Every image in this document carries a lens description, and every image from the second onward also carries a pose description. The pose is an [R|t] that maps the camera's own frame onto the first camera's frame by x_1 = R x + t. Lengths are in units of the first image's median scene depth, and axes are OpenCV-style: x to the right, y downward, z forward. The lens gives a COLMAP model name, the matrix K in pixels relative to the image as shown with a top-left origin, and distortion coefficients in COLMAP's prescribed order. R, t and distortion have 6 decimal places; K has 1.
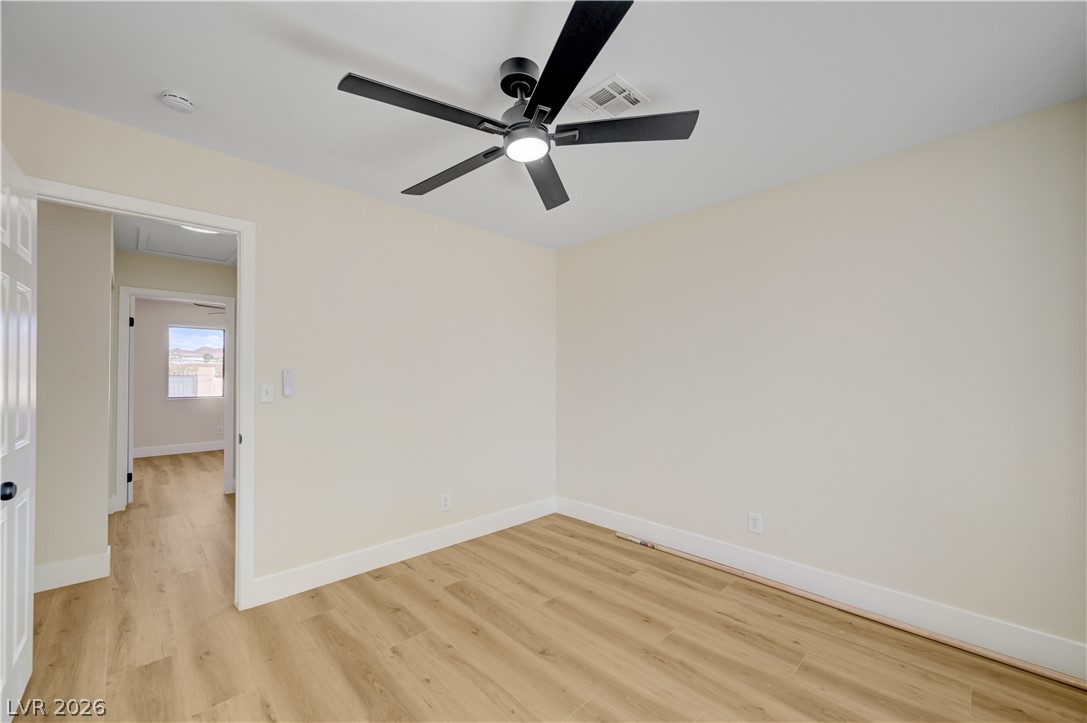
lens RADIAL K [[430.3, 0, 543.4], [0, 430.3, 370.6], [0, 0, 1]] dist [0.001041, -0.000026]
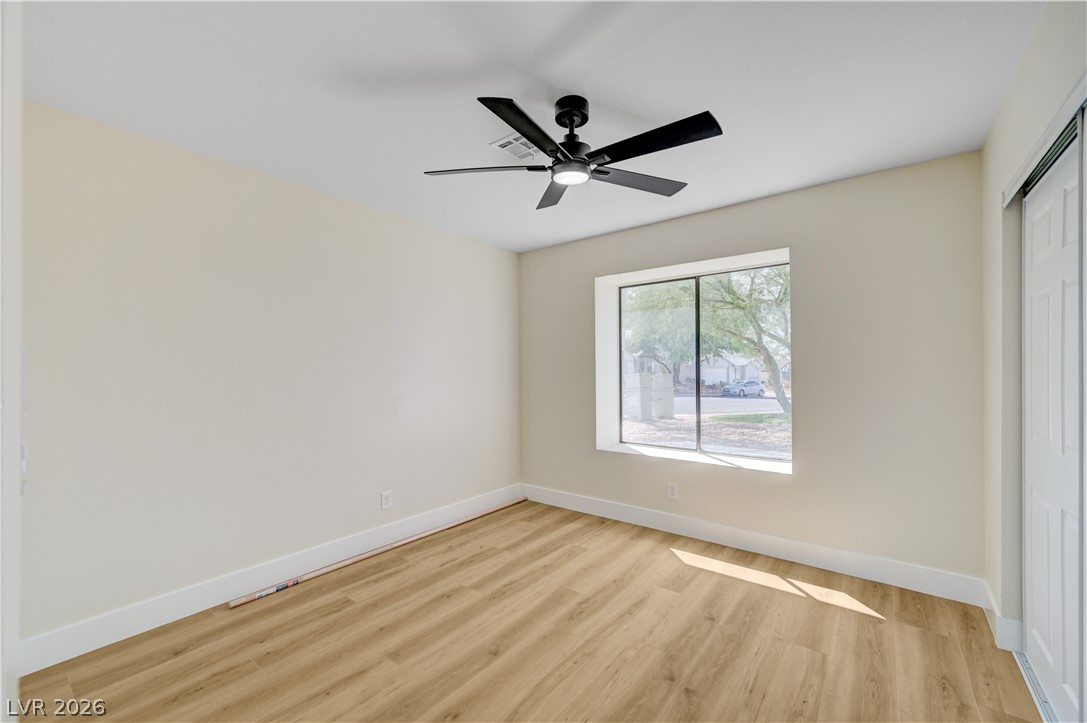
lens RADIAL K [[430.3, 0, 551.4], [0, 430.3, 365.8], [0, 0, 1]] dist [0.001041, -0.000026]
pose [[-0.147441, 0.013356, 0.988981, -0.827398], [-0.007153, 0.999868, -0.014569, 0.007211], [-0.989045, -0.009222, -0.147326, 0.842355]]
